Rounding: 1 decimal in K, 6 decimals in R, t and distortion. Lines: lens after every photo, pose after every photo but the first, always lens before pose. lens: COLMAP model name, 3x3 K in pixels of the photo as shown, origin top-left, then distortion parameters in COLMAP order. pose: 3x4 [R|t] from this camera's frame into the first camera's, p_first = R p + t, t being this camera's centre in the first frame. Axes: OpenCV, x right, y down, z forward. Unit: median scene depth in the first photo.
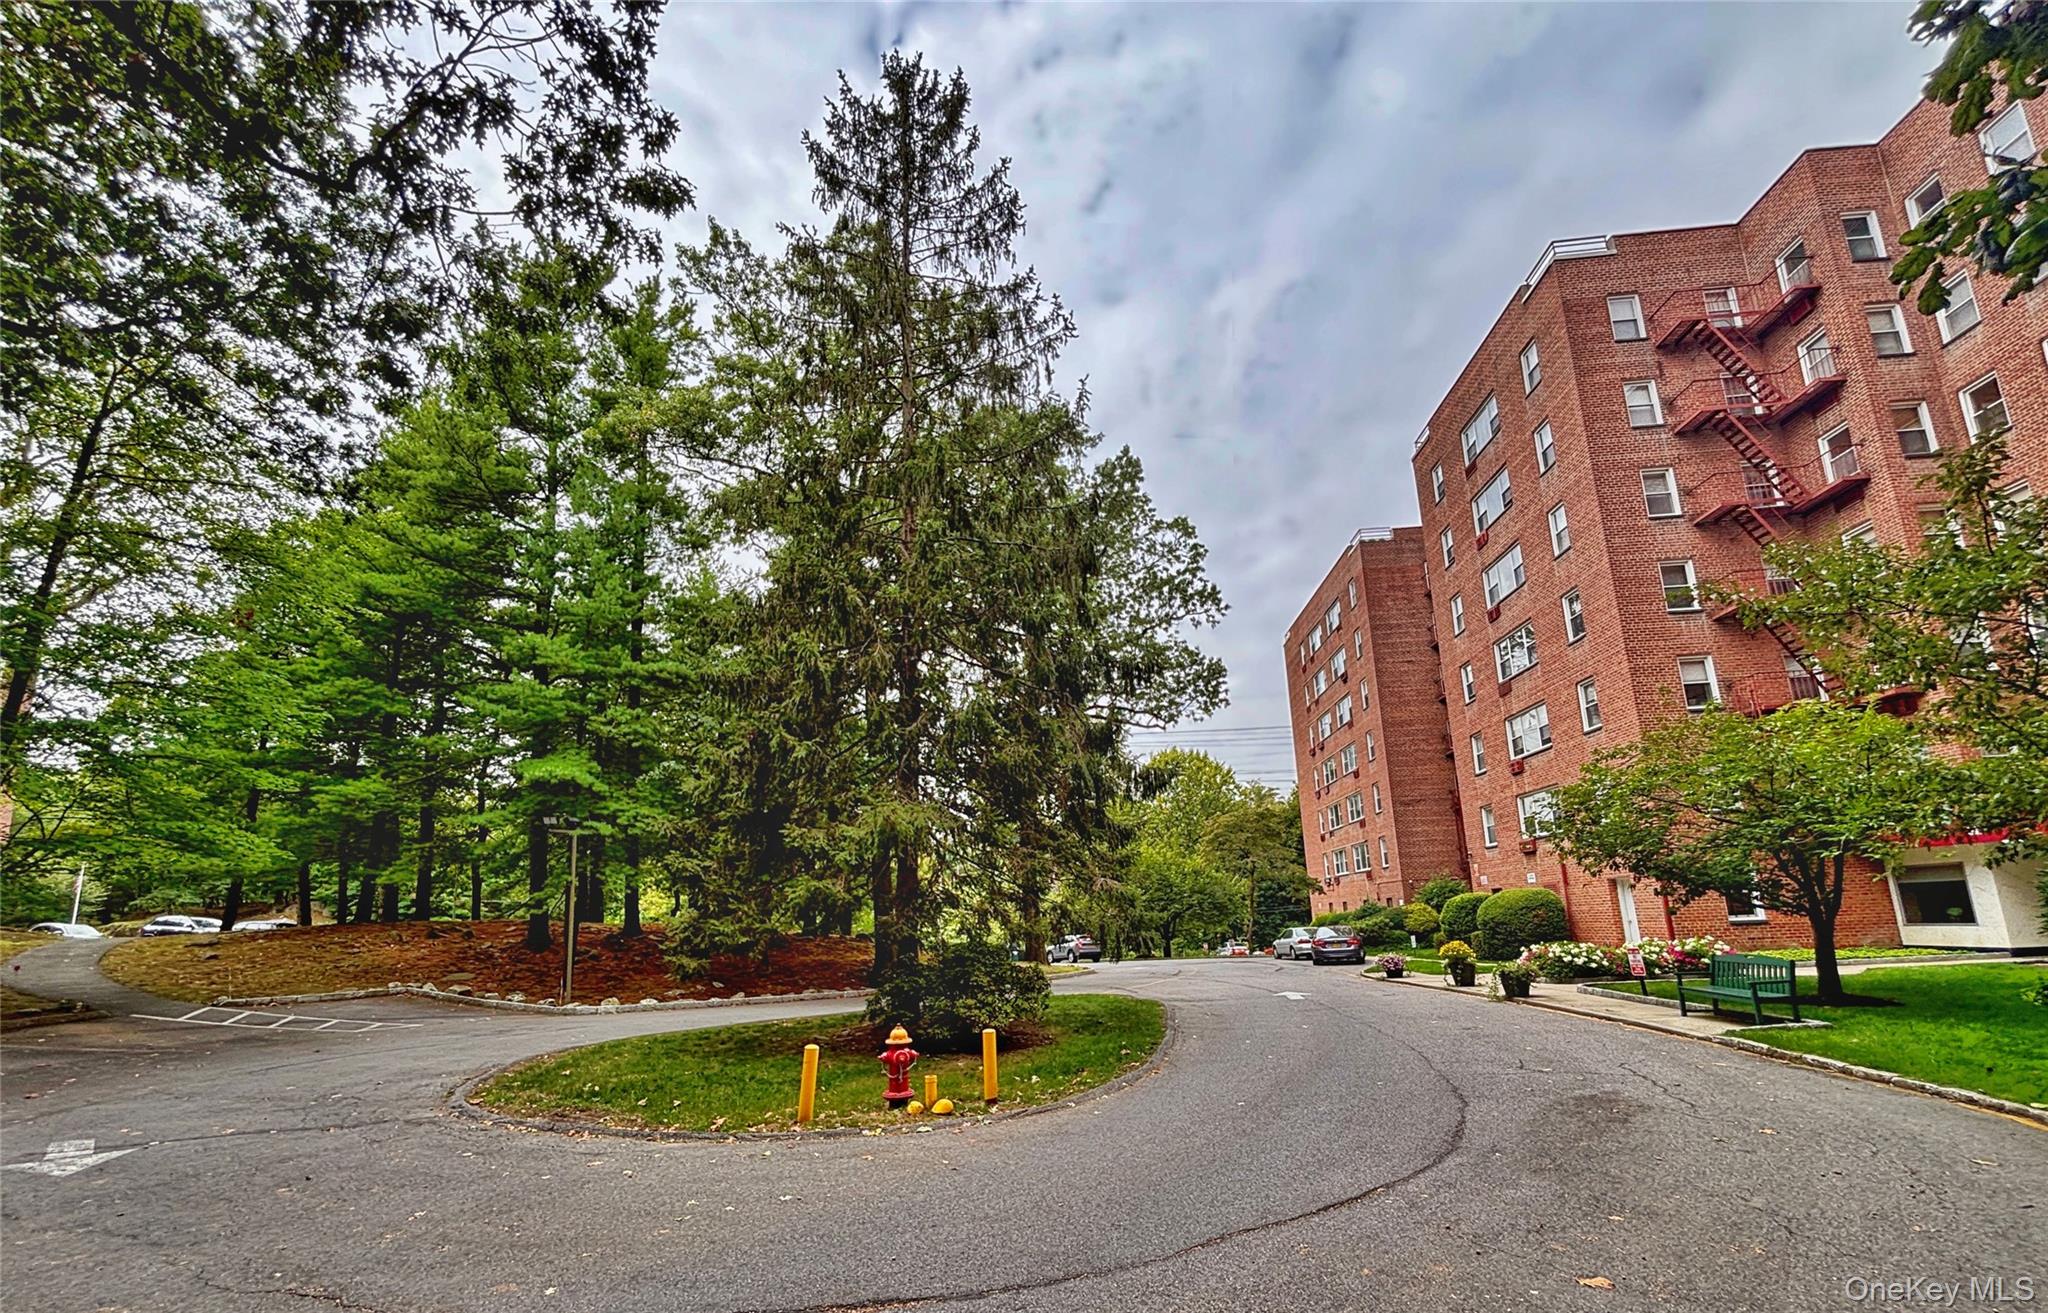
lens RADIAL K [[840.1, 0, 1023.9], [0, 840.1, 774.9], [0, 0, 1]] dist [-0.000690, 0.009599]
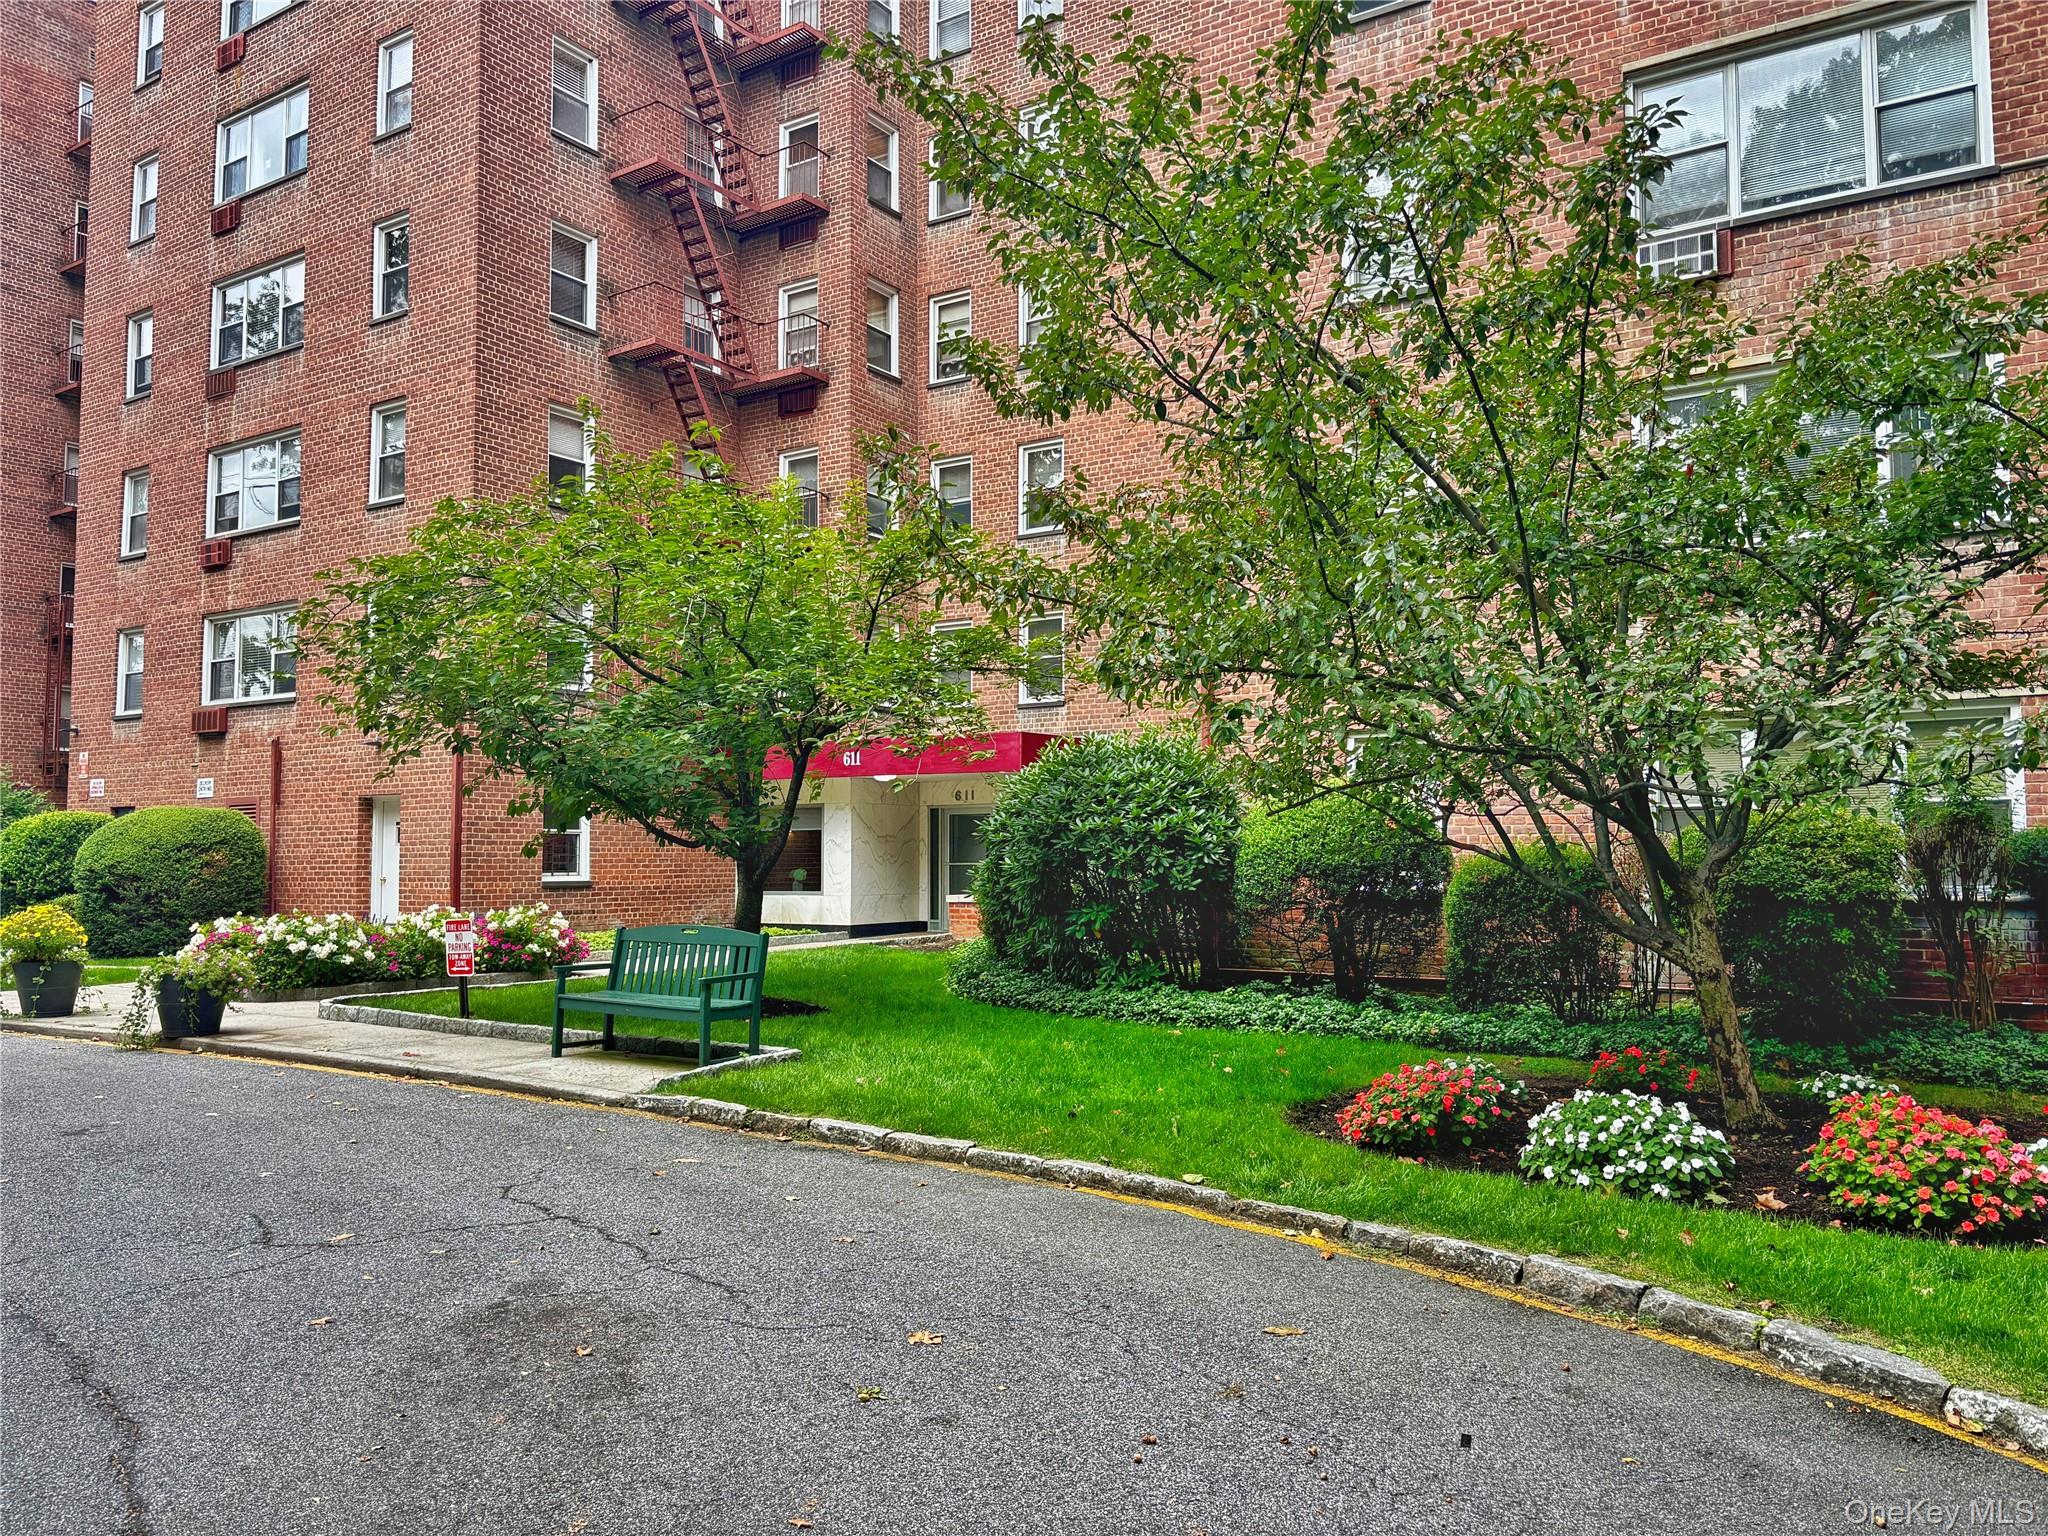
lens RADIAL K [[1544.6, 0, 1024.0], [0, 1544.6, 768.0], [0, 0, 1]] dist [0.067255, -0.083248]
pose [[0.490791, 0.097169, 0.865842, 0.091211], [-0.175272, 0.984457, -0.011130, 0.058897], [-0.853466, -0.146296, 0.500194, 0.235990]]
